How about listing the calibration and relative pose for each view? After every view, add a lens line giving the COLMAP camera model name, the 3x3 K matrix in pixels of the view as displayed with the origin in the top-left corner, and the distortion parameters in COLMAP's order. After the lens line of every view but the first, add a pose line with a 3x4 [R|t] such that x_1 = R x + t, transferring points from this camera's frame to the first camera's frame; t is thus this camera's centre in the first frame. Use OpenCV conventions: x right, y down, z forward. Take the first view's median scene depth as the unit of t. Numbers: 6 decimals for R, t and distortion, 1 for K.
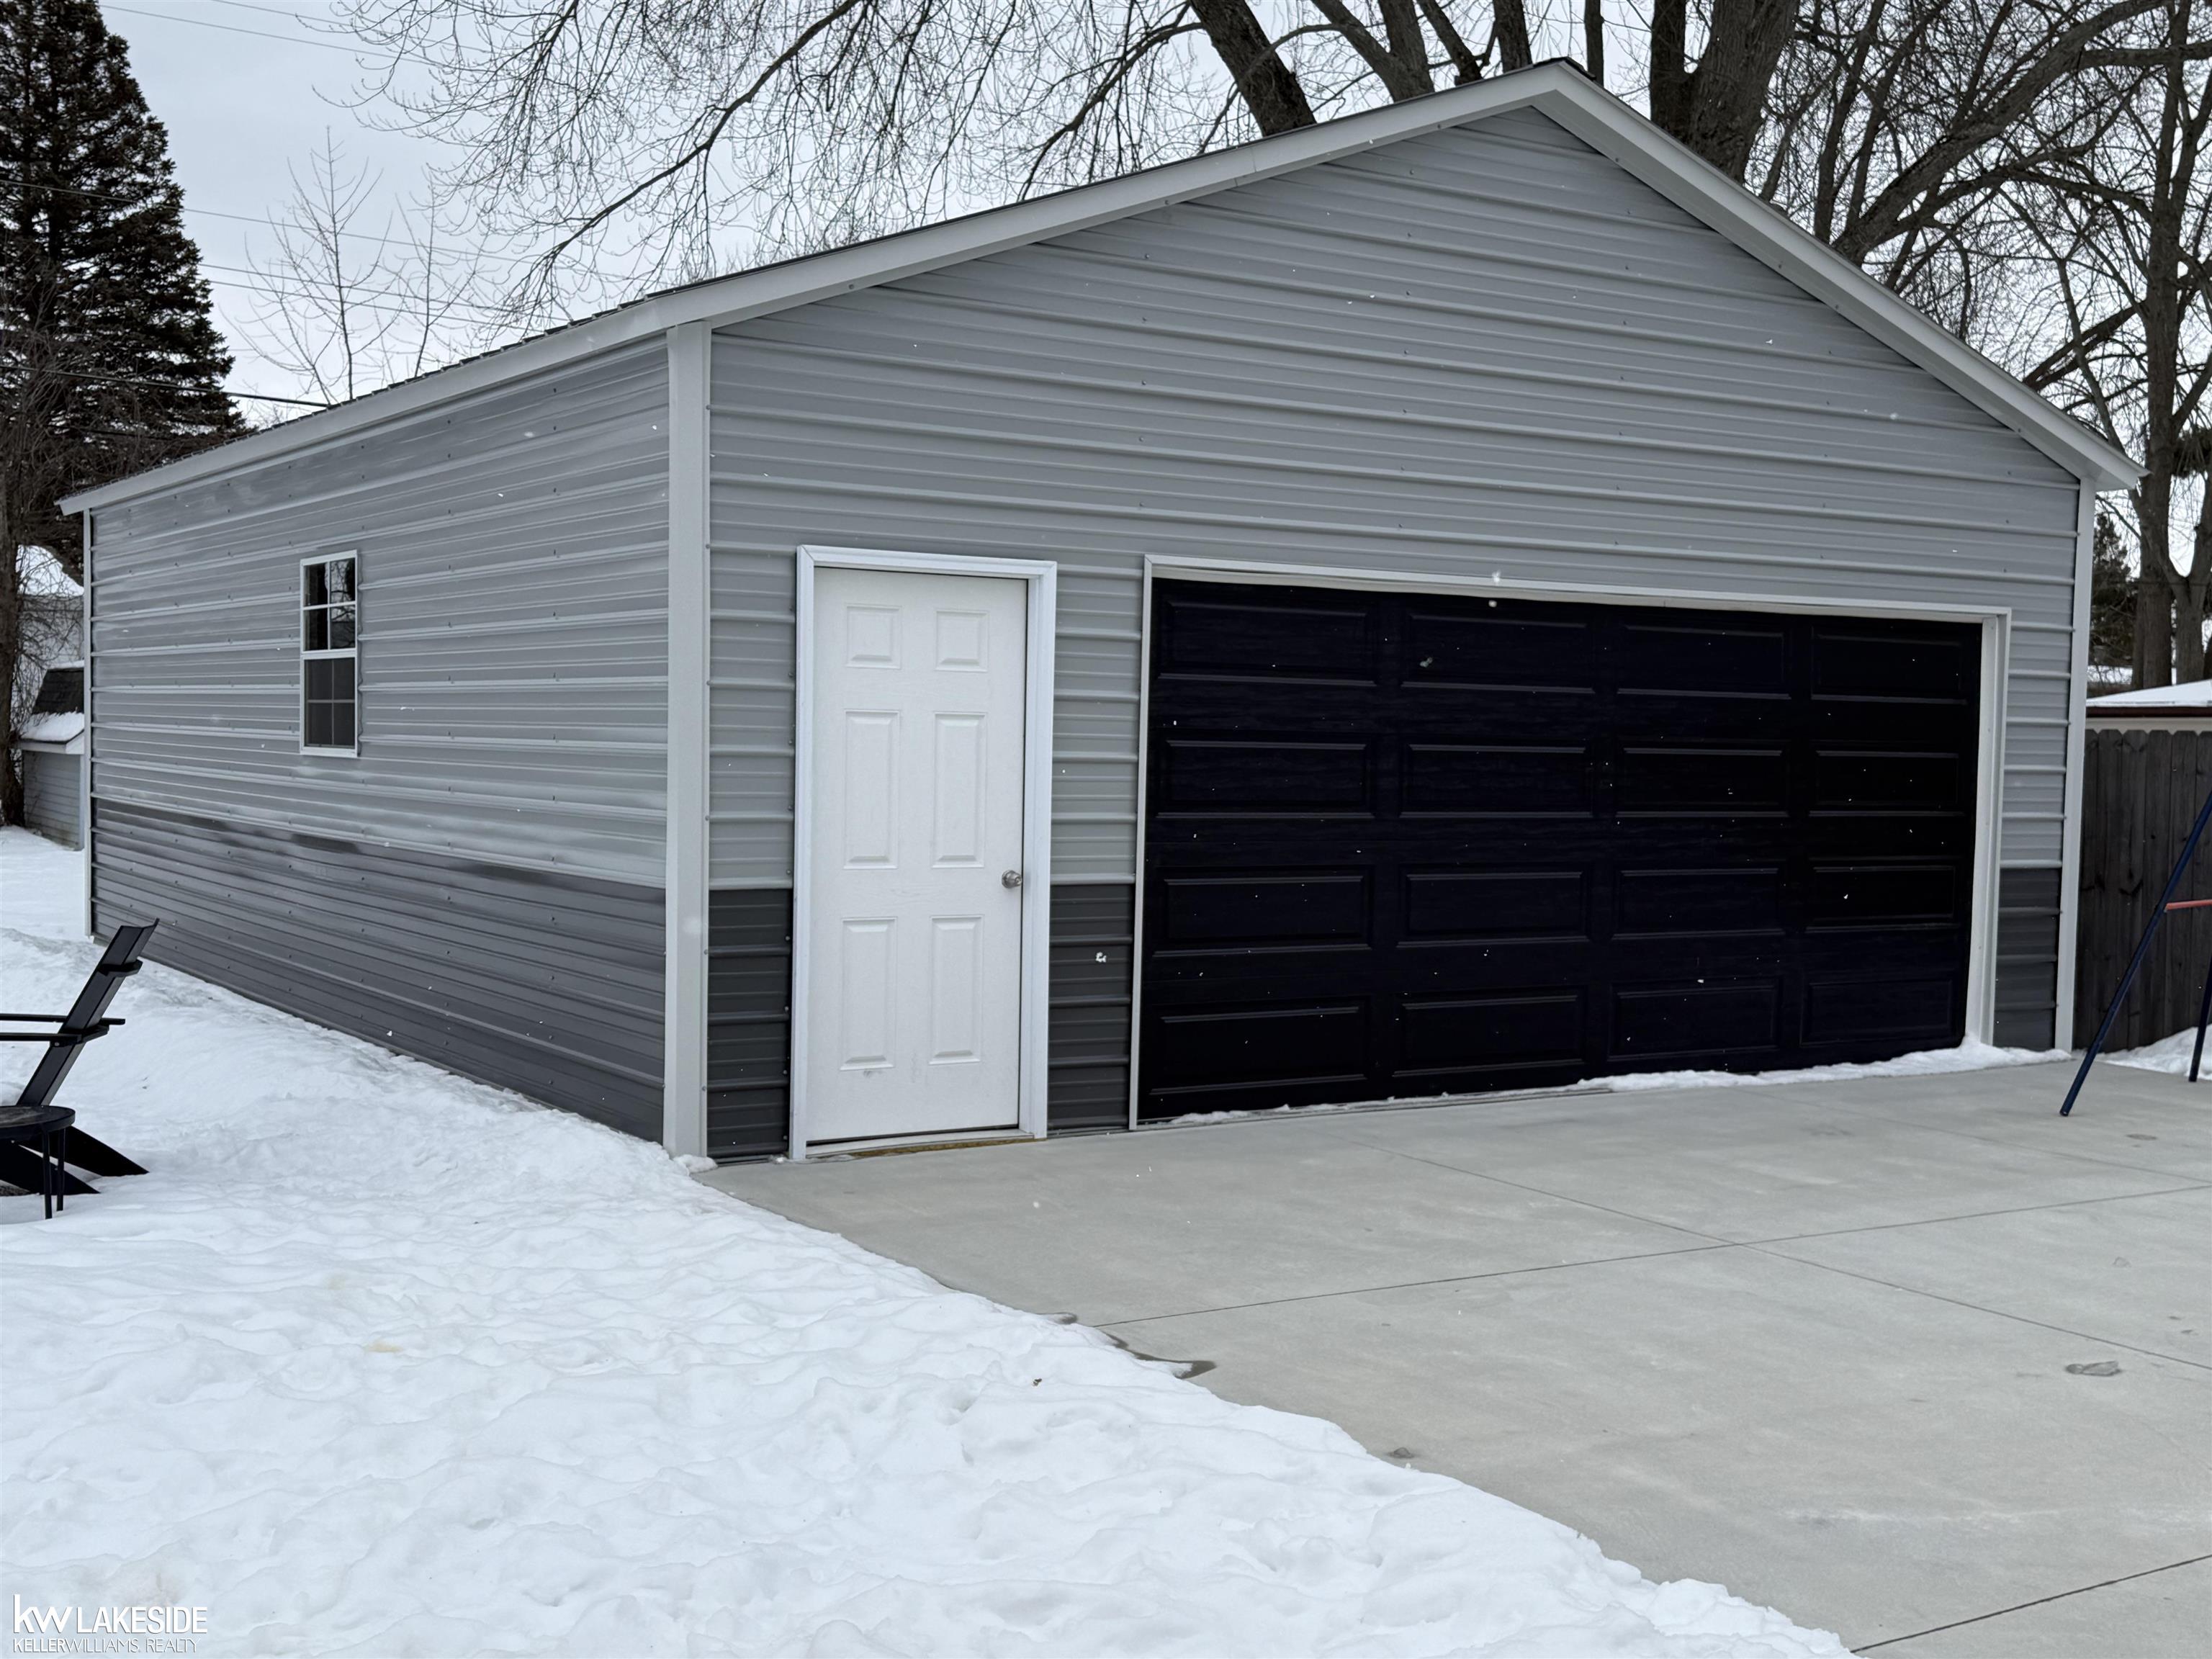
lens RADIAL K [[2479.0, 0, 1113.5], [0, 2479.0, 831.8], [0, 0, 1]] dist [0.201470, -0.446153]
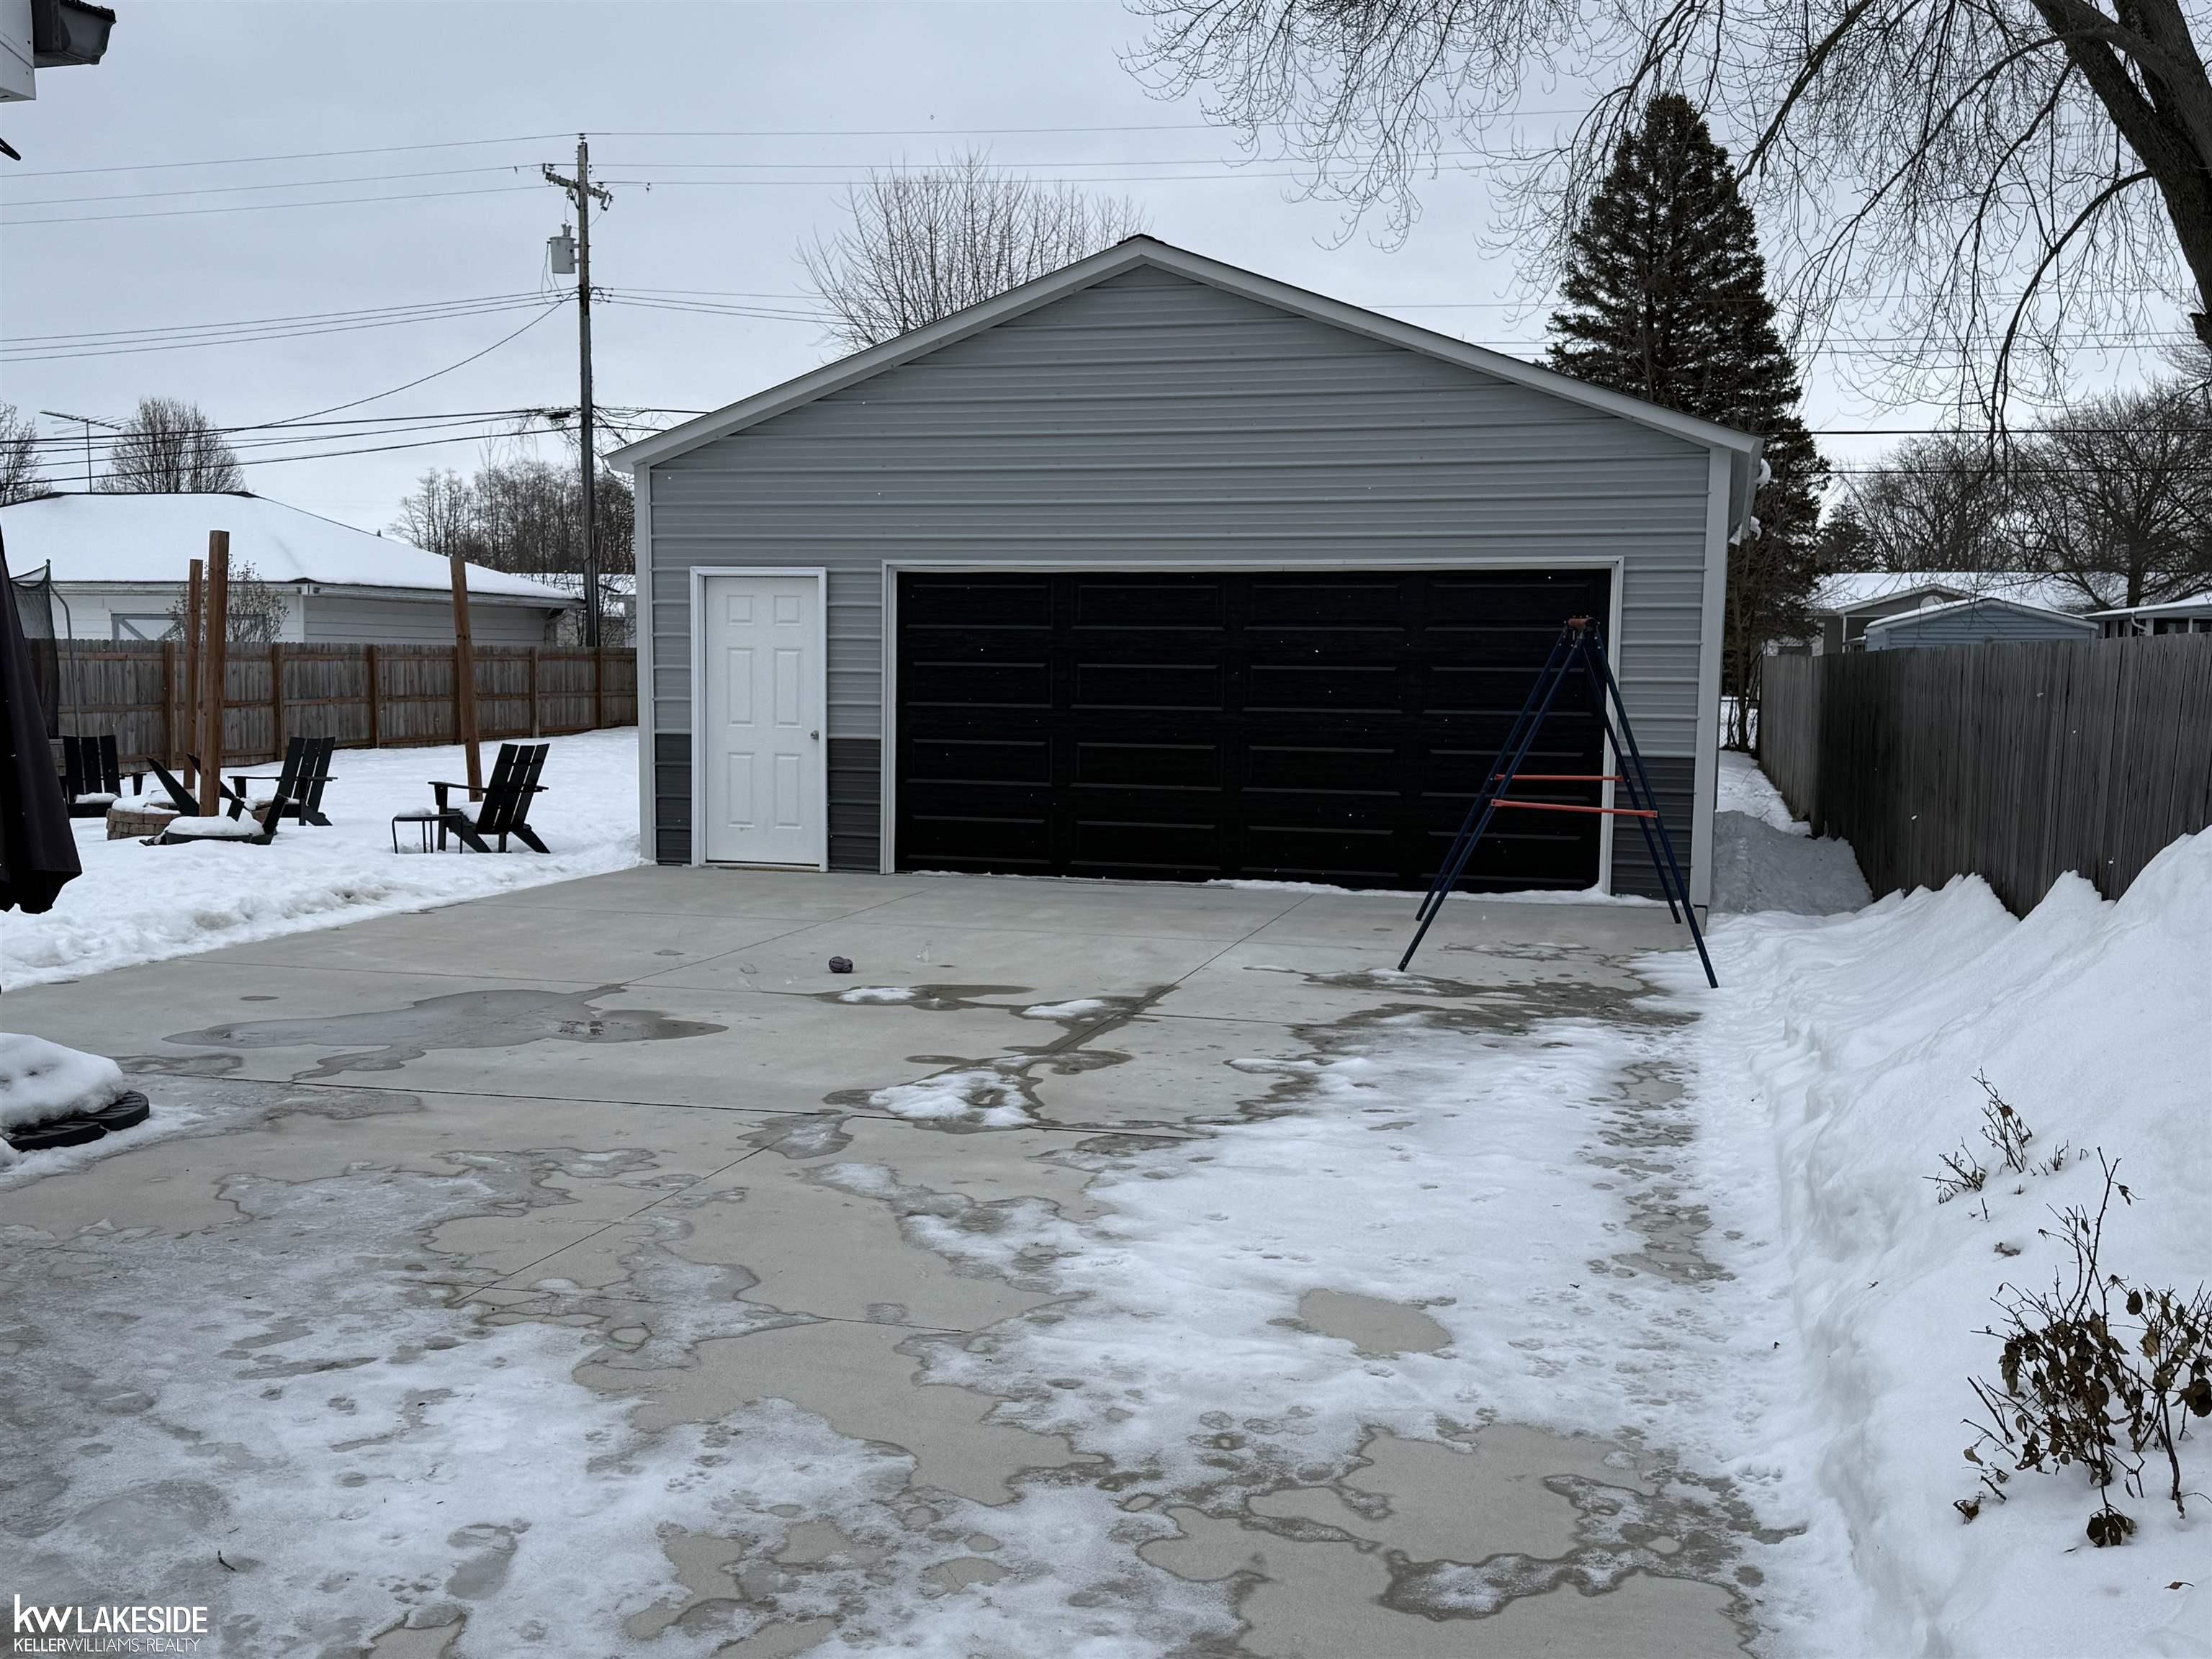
lens RADIAL K [[2120.8, 0, 1108.3], [0, 2120.8, 848.6], [0, 0, 1]] dist [0.183421, -0.410040]
pose [[0.661843, 0.052627, -0.747792, 1.288336], [-0.026598, 0.998553, 0.046734, 0.022511], [0.749170, -0.011041, 0.662286, 0.083593]]
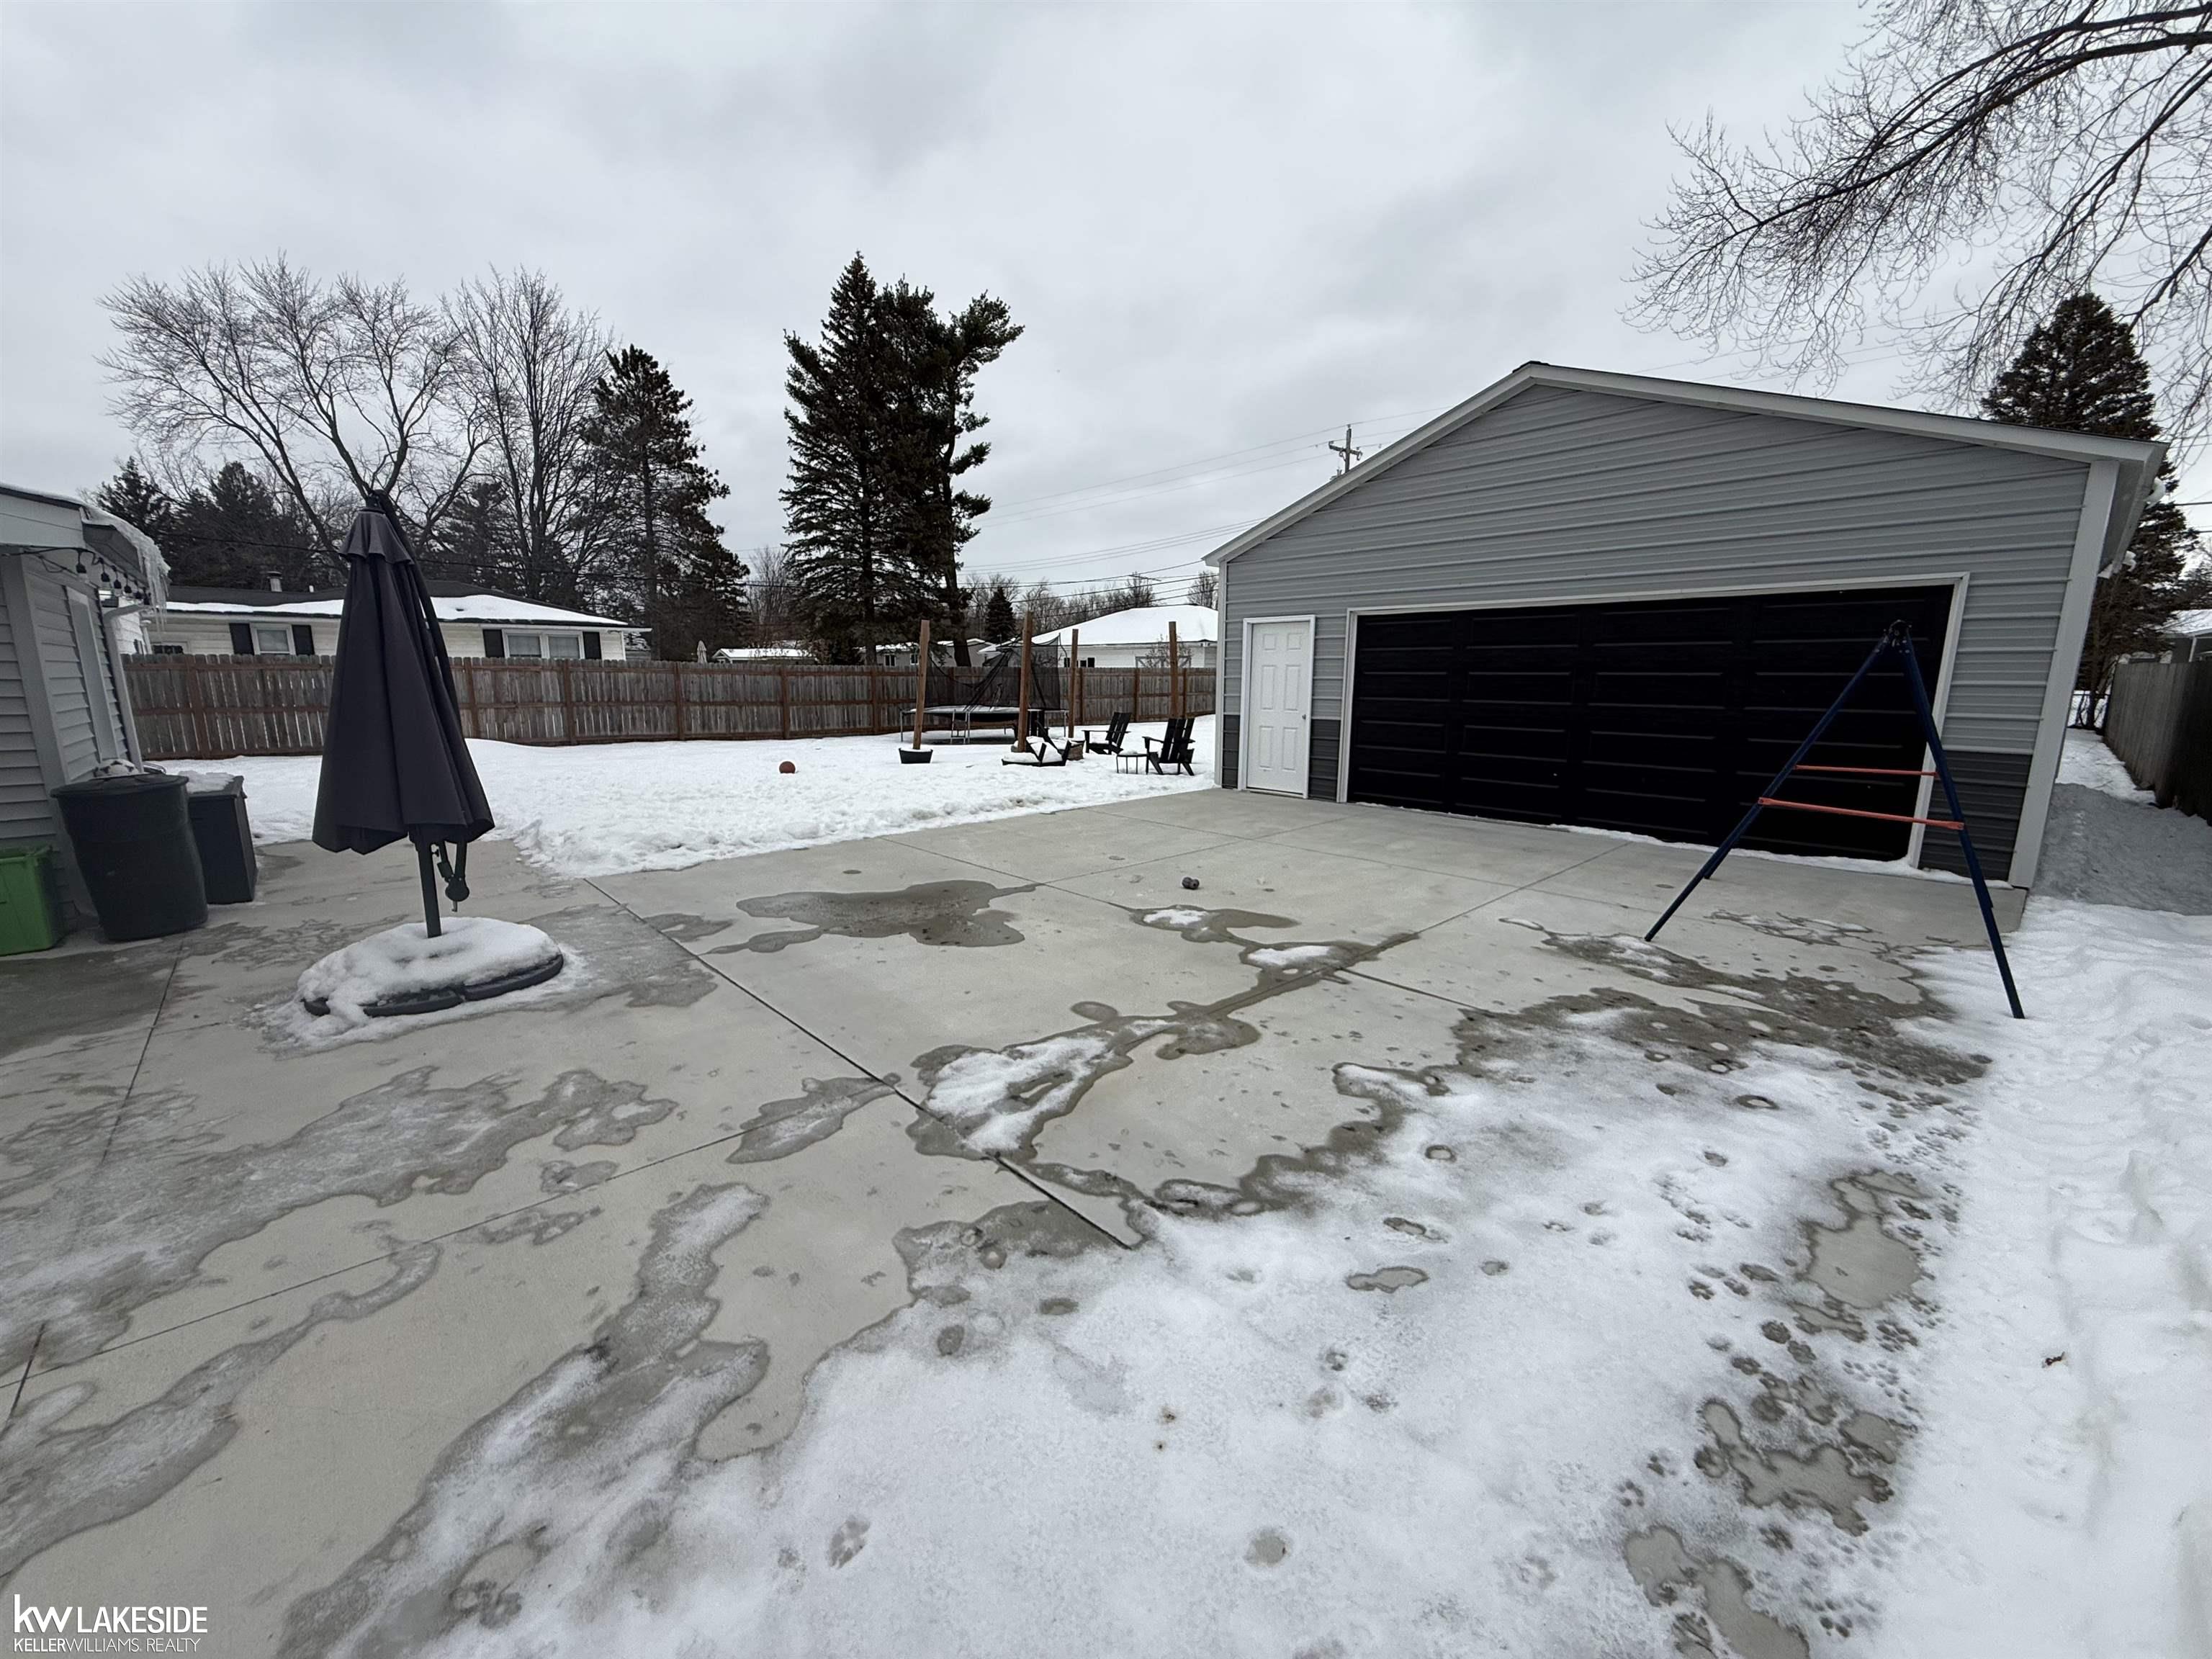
lens RADIAL K [[876.6, 0, 1106.0], [0, 876.6, 829.5], [0, 0, 1]] dist [-0.000333, 0.000180]
pose [[0.170973, 0.155480, -0.972931, 0.998242], [-0.035949, 0.987797, 0.151539, -0.000128], [0.984620, 0.009067, 0.174476, 0.534068]]
